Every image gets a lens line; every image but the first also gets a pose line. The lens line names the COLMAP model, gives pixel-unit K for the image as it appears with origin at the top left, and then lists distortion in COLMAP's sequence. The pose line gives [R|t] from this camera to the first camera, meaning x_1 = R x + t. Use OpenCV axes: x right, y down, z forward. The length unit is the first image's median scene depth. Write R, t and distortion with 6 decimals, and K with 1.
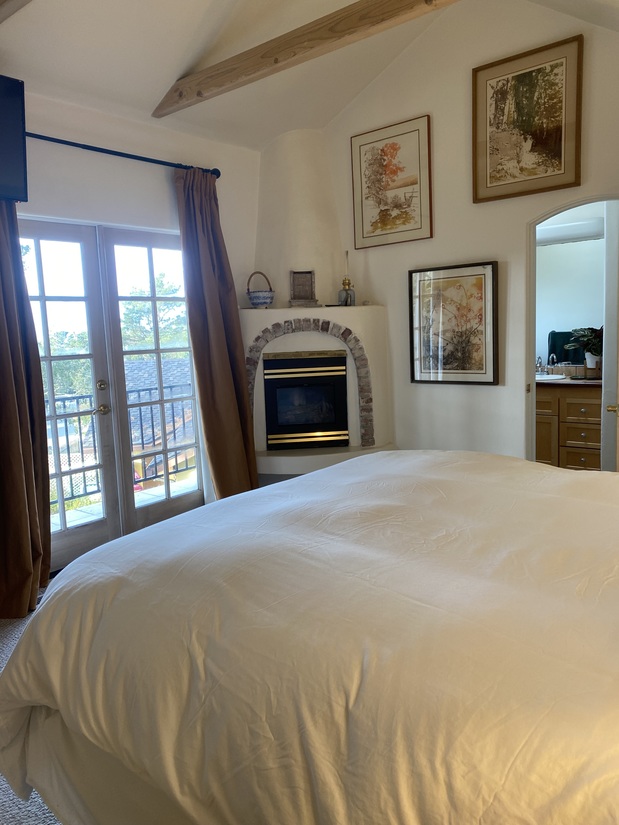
lens RADIAL K [[629.9, 0, 304.6], [0, 629.9, 410.8], [0, 0, 1]] dist [0.049709, -0.037721]
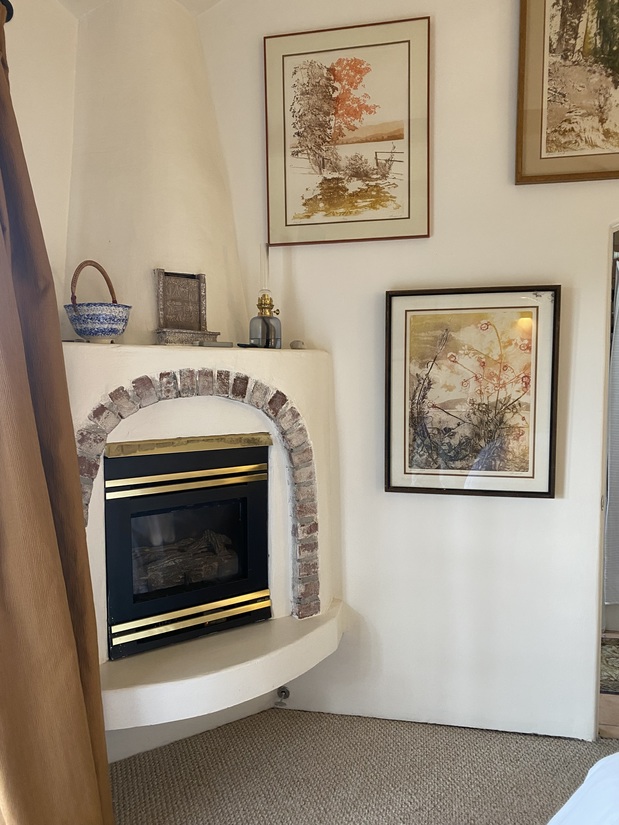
lens RADIAL K [[629.9, 0, 316.8], [0, 629.9, 417.9], [0, 0, 1]] dist [0.049709, -0.037721]
pose [[0.875649, 0.001340, 0.482945, -0.153721], [0.030411, 0.997859, -0.057909, -0.080138], [-0.481989, 0.065395, 0.873734, 0.547871]]
